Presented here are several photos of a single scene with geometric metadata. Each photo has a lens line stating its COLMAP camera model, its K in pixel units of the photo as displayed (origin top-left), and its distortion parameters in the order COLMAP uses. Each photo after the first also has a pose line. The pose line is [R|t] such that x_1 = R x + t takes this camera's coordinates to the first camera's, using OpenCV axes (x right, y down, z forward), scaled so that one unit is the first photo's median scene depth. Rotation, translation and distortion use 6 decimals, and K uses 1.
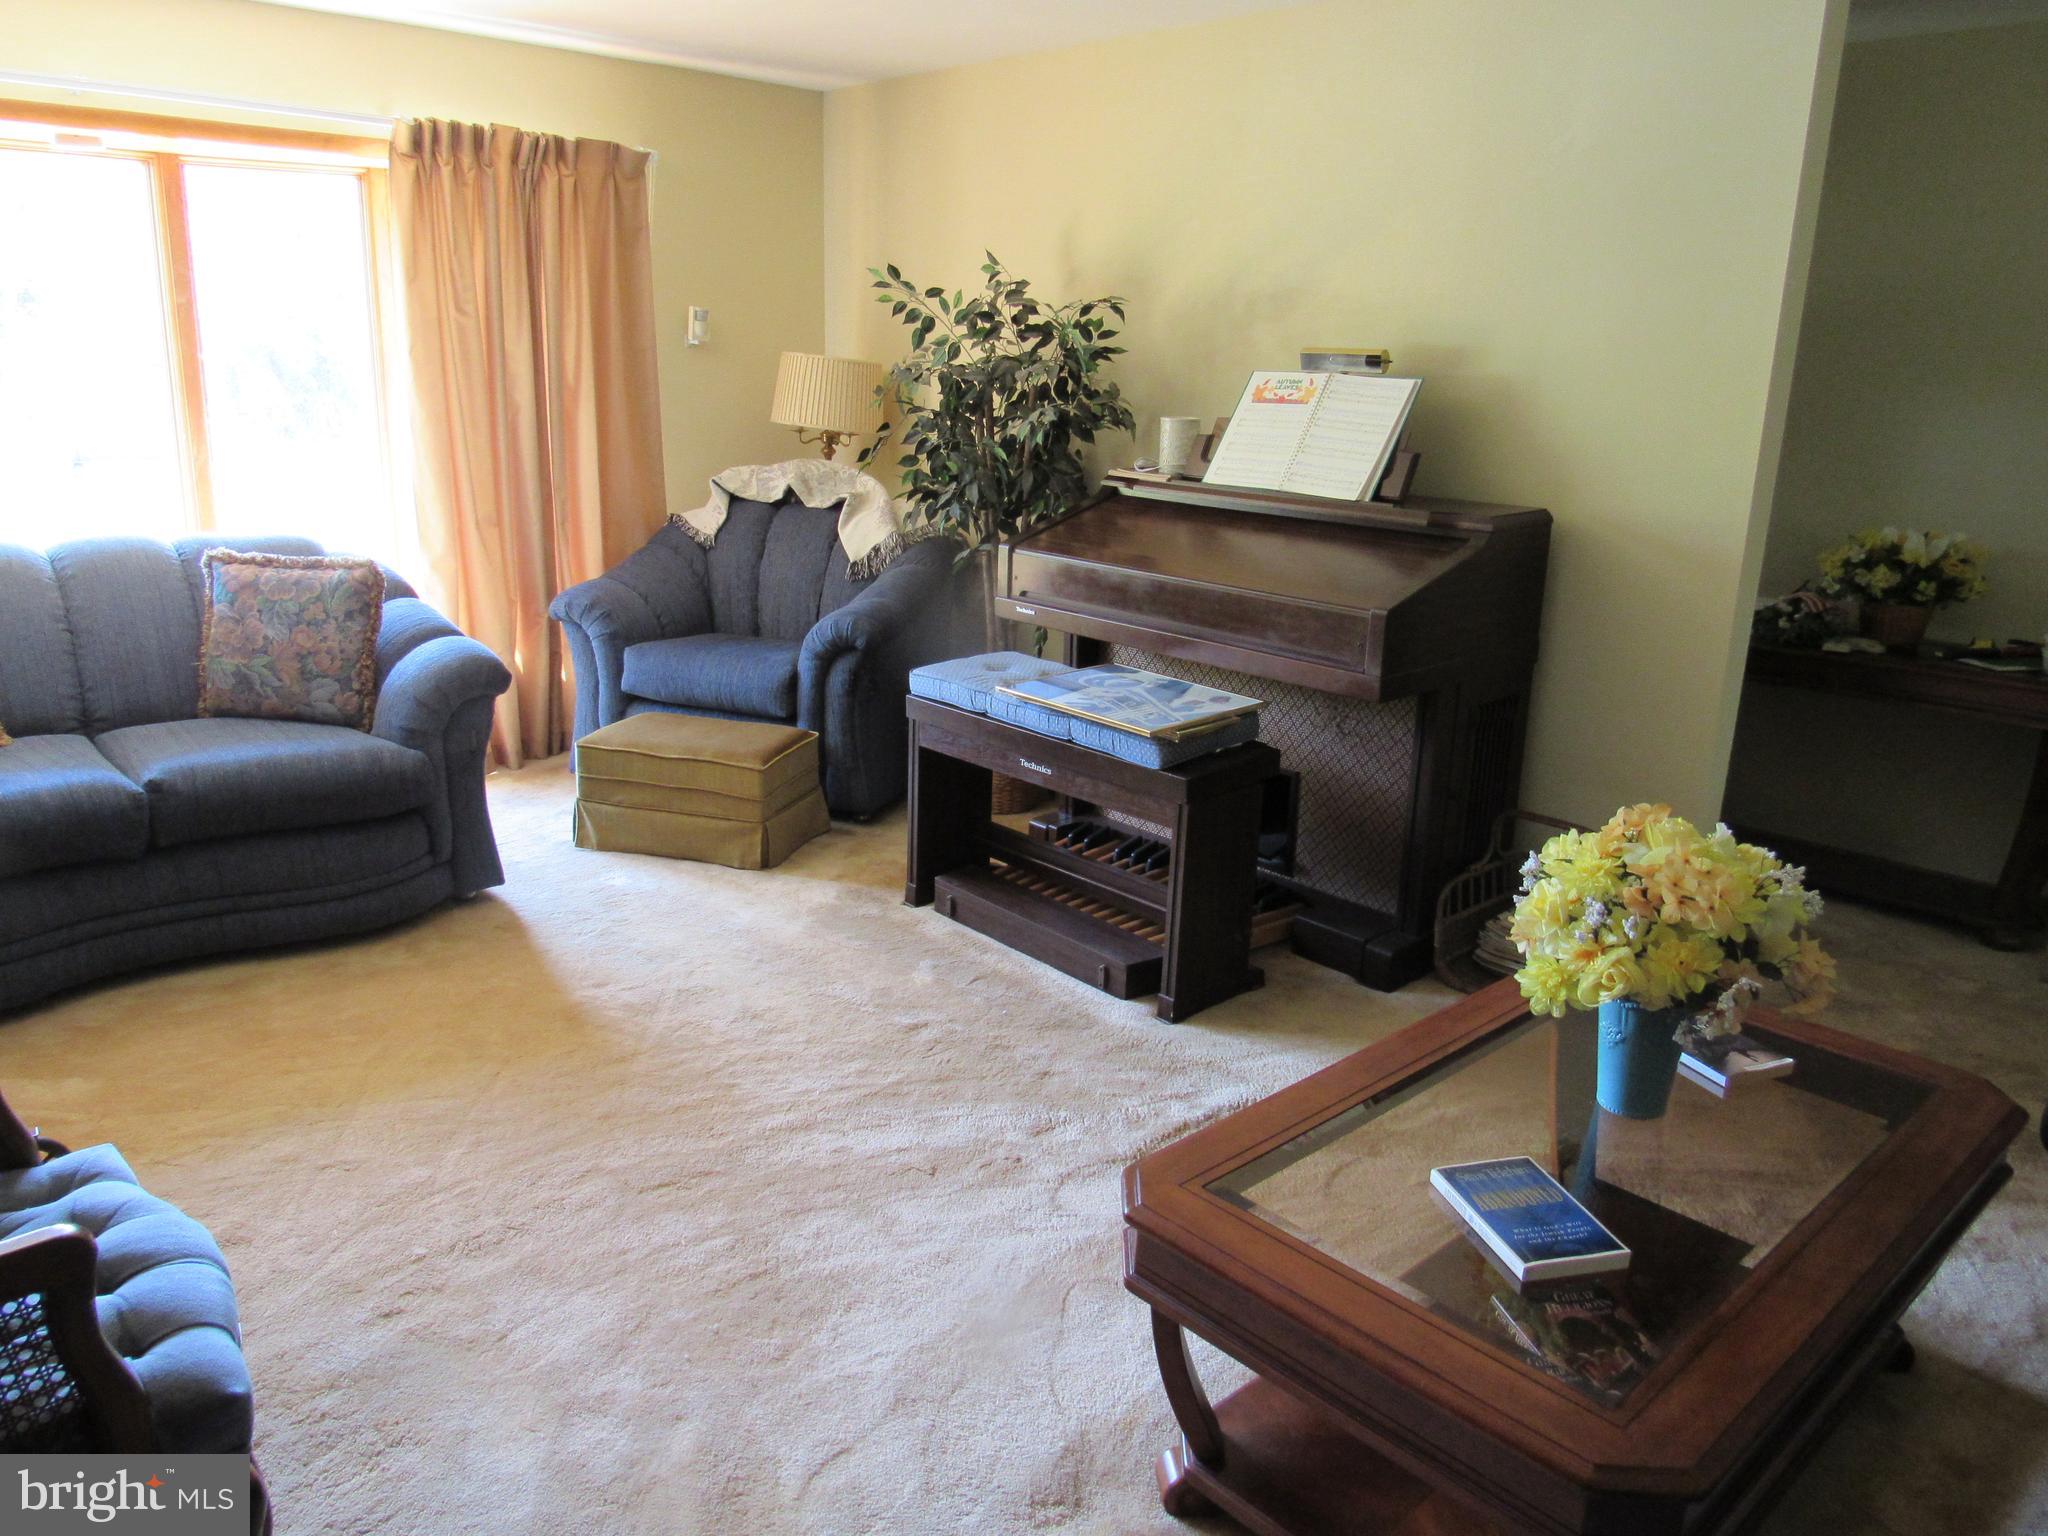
lens RADIAL K [[1455.8, 0, 1017.0], [0, 1455.8, 766.3], [0, 0, 1]] dist [-0.026934, 0.006897]
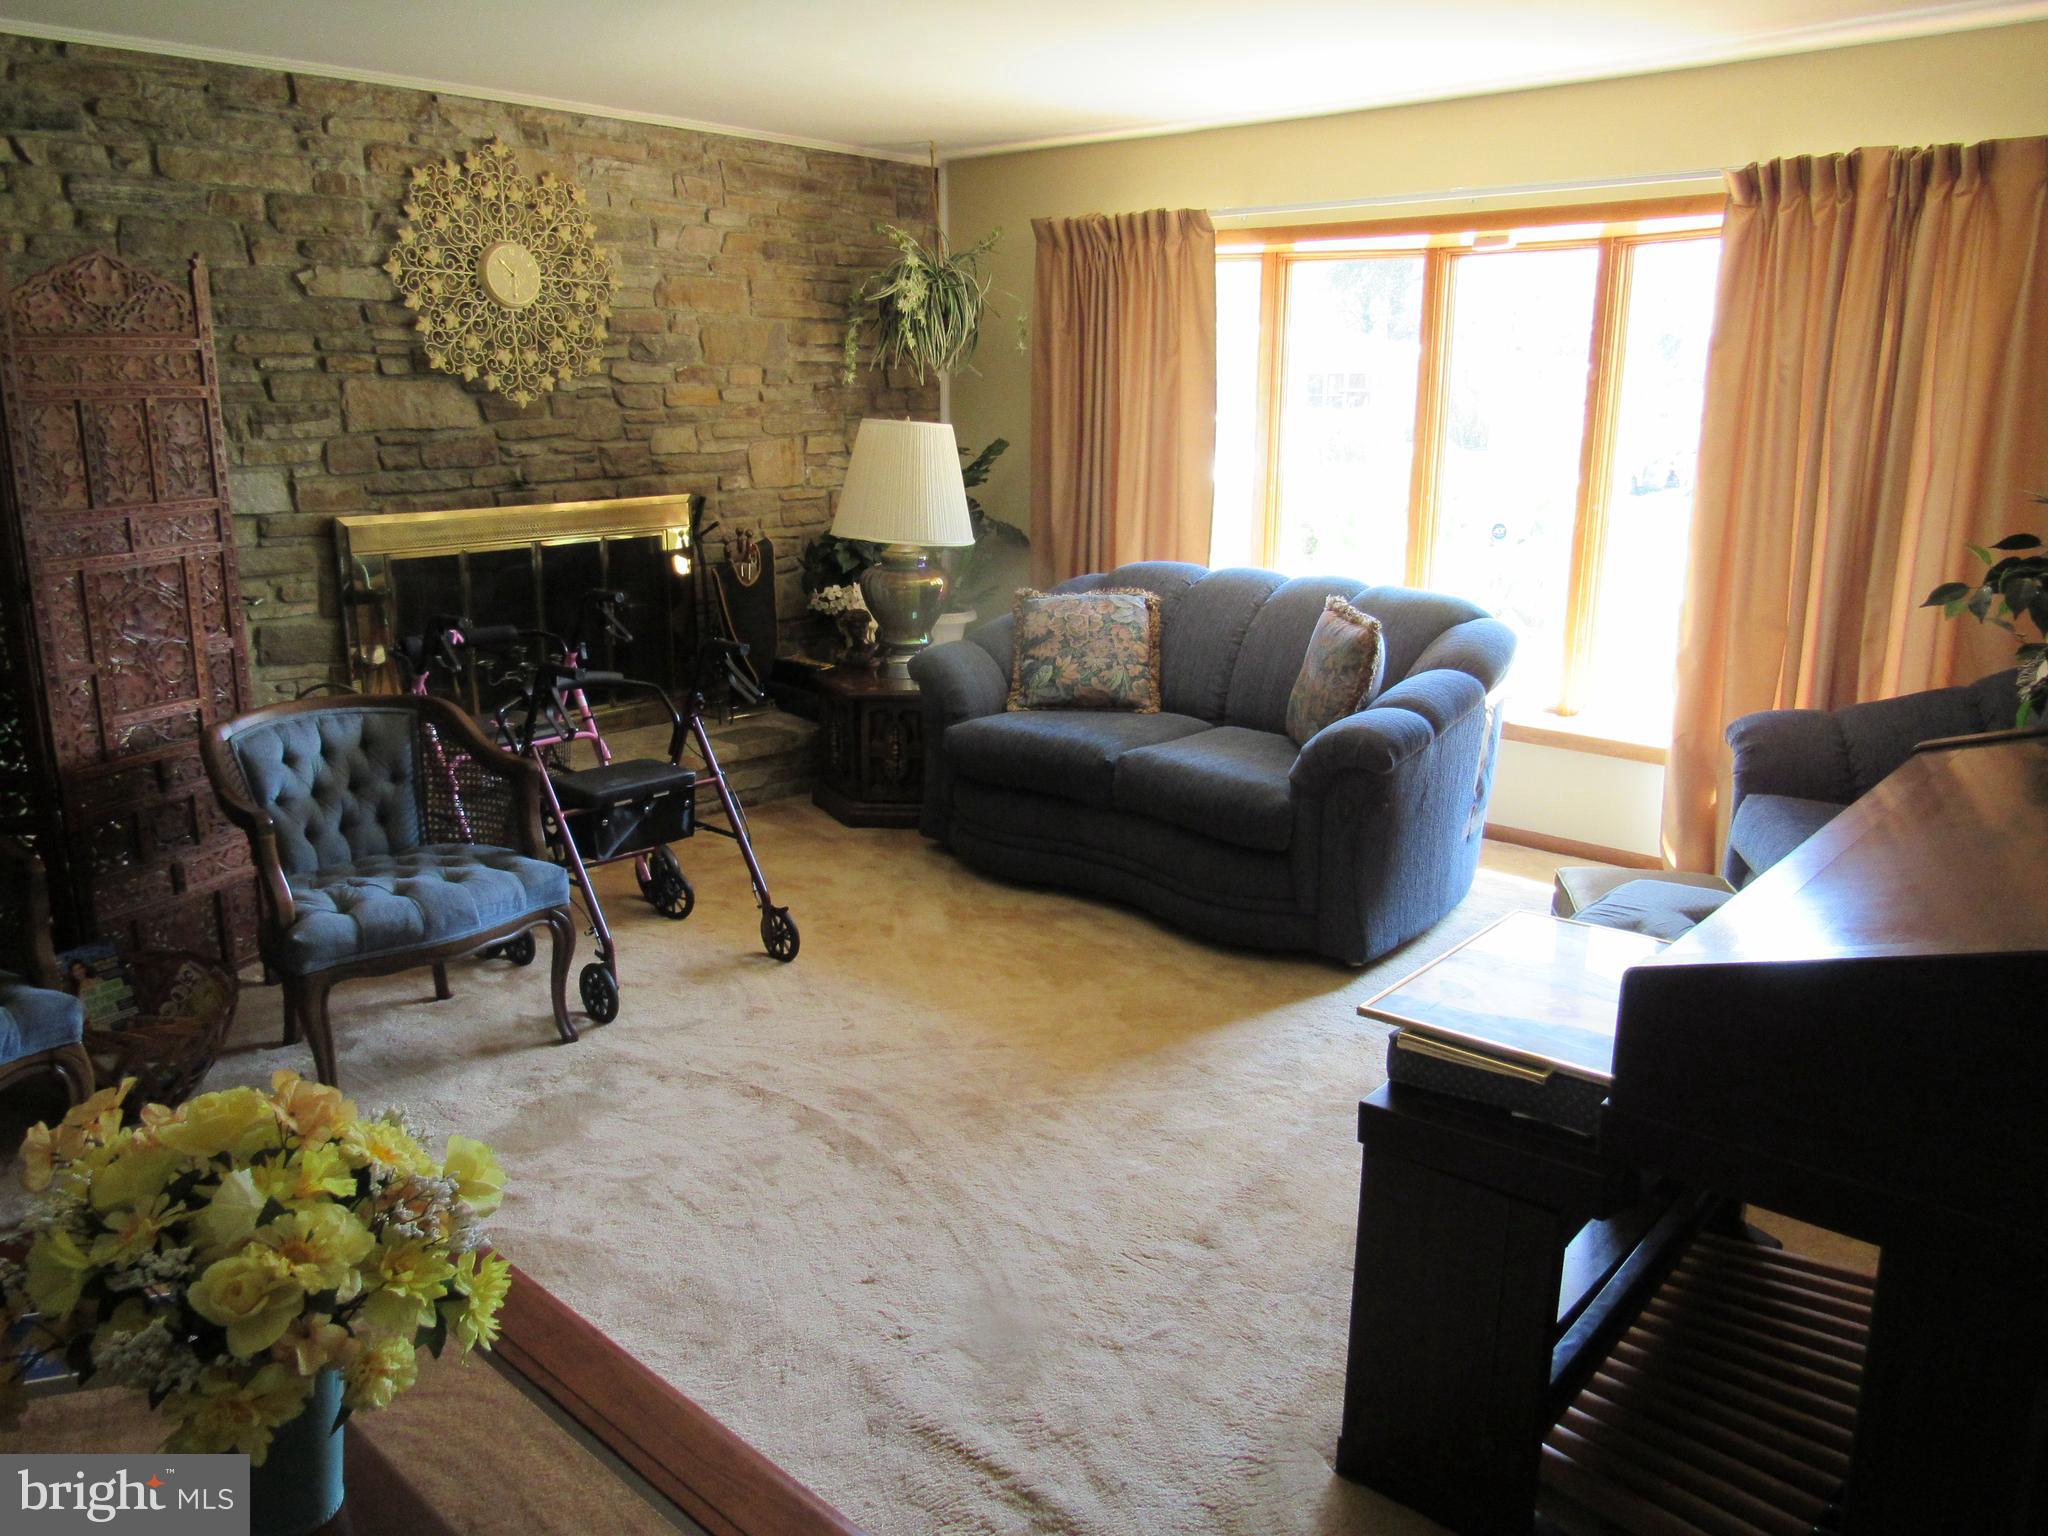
lens RADIAL K [[1455.8, 0, 1017.0], [0, 1455.8, 766.3], [0, 0, 1]] dist [-0.026934, 0.006897]
pose [[0.089307, 0.216995, -0.972079, 0.515088], [-0.270798, 0.944504, 0.185961, -0.155163], [0.958485, 0.246629, 0.143113, 0.579607]]
